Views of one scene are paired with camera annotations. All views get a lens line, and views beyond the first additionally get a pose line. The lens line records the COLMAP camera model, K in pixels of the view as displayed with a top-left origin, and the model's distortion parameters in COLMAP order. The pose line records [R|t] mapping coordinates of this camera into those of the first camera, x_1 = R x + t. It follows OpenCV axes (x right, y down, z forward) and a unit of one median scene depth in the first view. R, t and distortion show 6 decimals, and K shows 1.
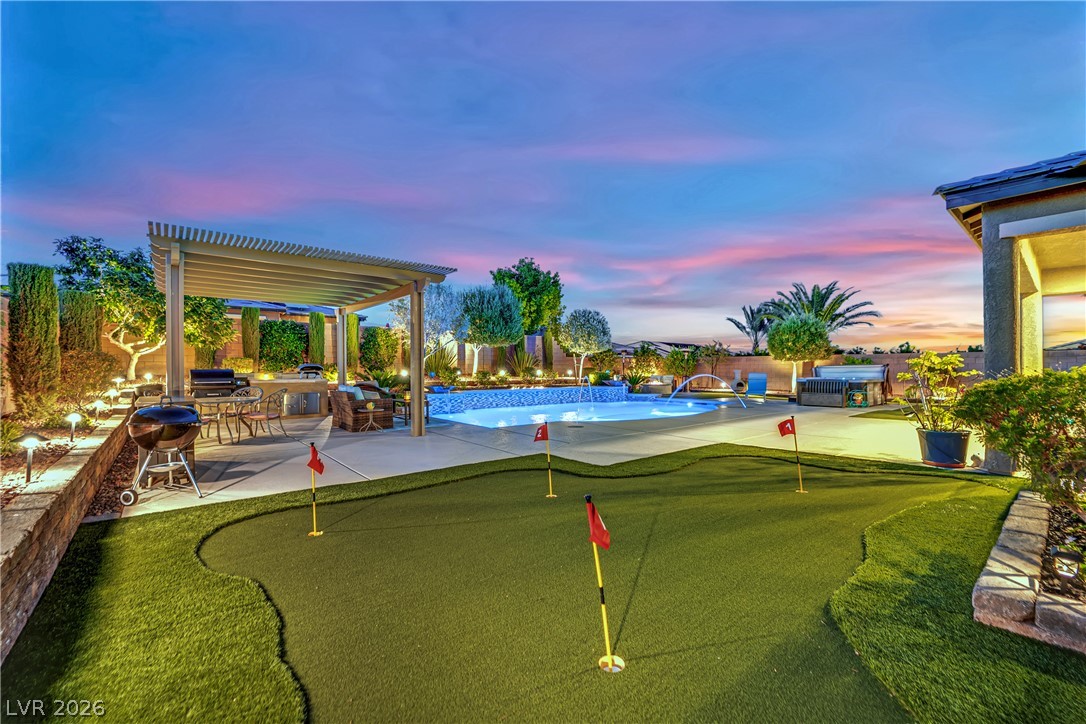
lens RADIAL K [[456.0, 0, 536.1], [0, 456.0, 371.7], [0, 0, 1]] dist [-0.024776, 0.001746]
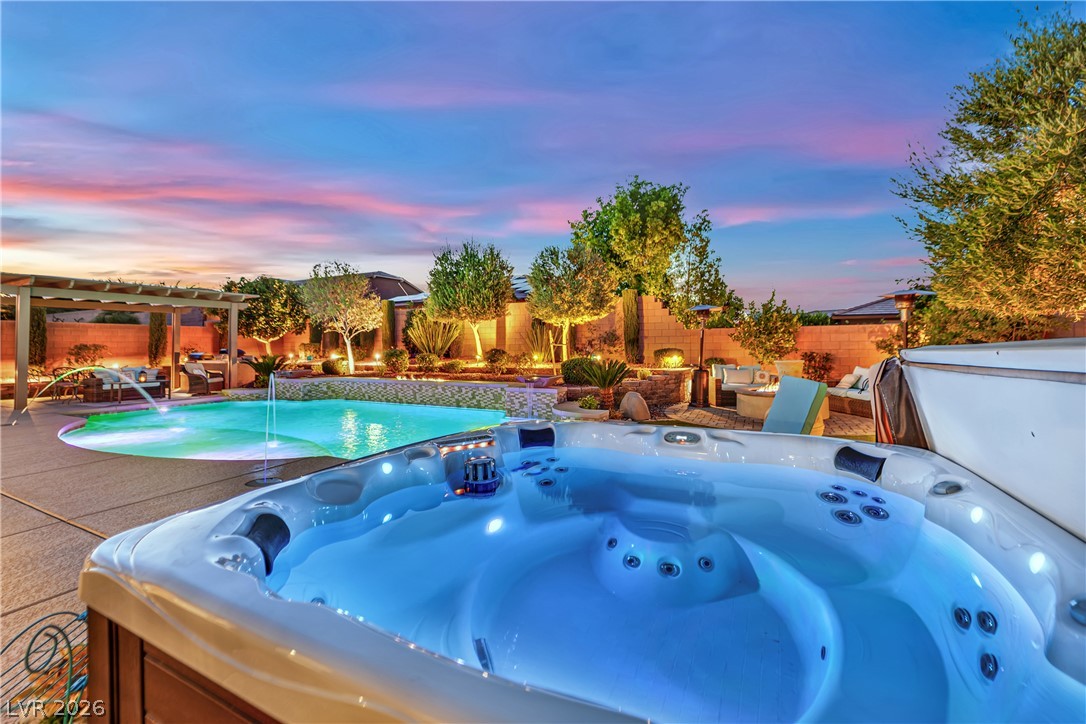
lens RADIAL K [[444.0, 0, 548.9], [0, 444.0, 352.1], [0, 0, 1]] dist [-0.023144, 0.000121]
pose [[0.421428, 0.006103, -0.906842, 0.580570], [0.001805, 0.999970, 0.007569, -0.009599], [0.906860, -0.004827, 0.421404, 0.739078]]
